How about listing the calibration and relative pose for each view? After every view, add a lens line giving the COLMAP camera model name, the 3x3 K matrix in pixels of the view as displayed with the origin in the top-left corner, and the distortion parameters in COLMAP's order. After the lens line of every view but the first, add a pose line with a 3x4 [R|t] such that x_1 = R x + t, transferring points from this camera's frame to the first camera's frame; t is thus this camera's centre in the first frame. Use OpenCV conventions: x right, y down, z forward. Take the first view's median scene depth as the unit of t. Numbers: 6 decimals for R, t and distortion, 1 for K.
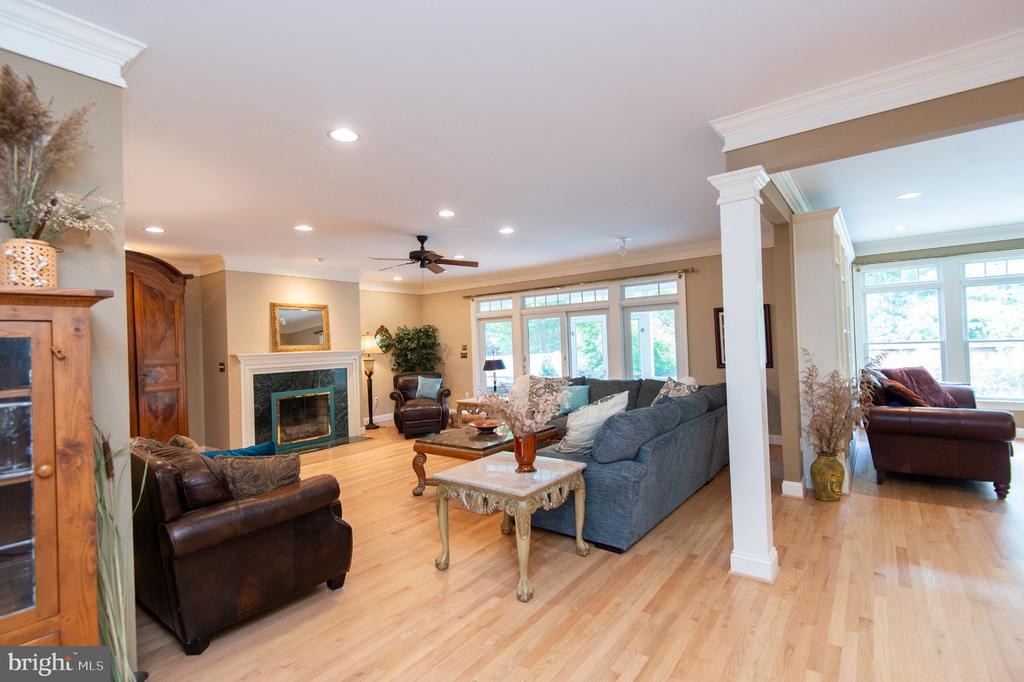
lens RADIAL K [[482.3, 0, 513.3], [0, 482.3, 338.5], [0, 0, 1]] dist [0.030346, -0.003935]
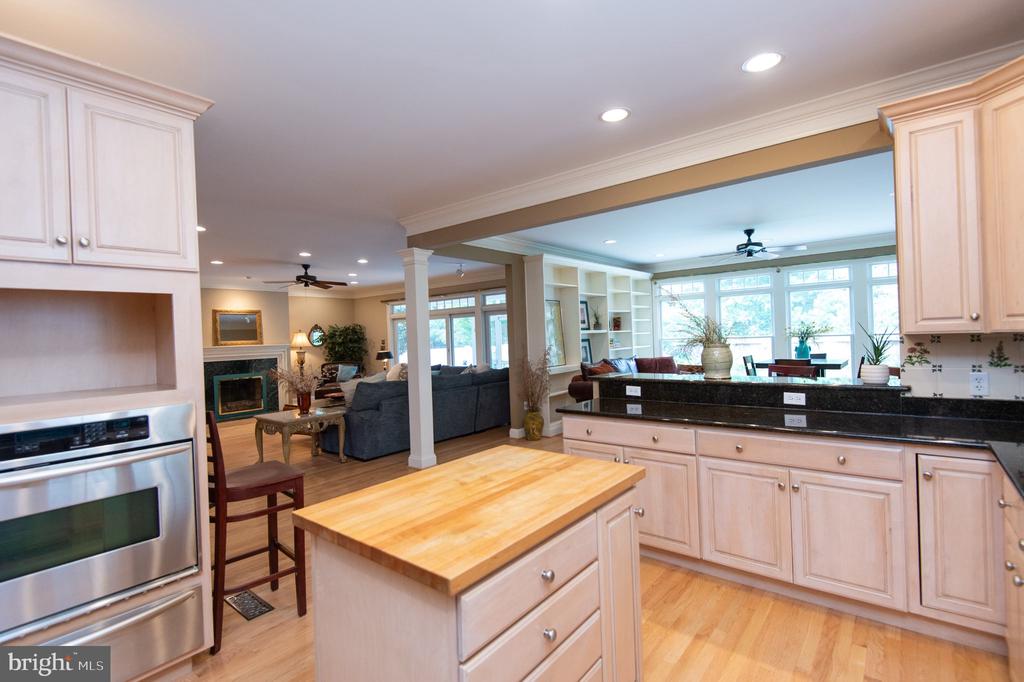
lens RADIAL K [[482.3, 0, 510.6], [0, 482.3, 337.9], [0, 0, 1]] dist [0.030346, -0.003935]
pose [[0.999508, -0.000980, -0.031337, 0.339167], [0.001436, 0.999893, 0.014537, -0.011981], [0.031319, -0.014575, 0.999403, -0.304501]]
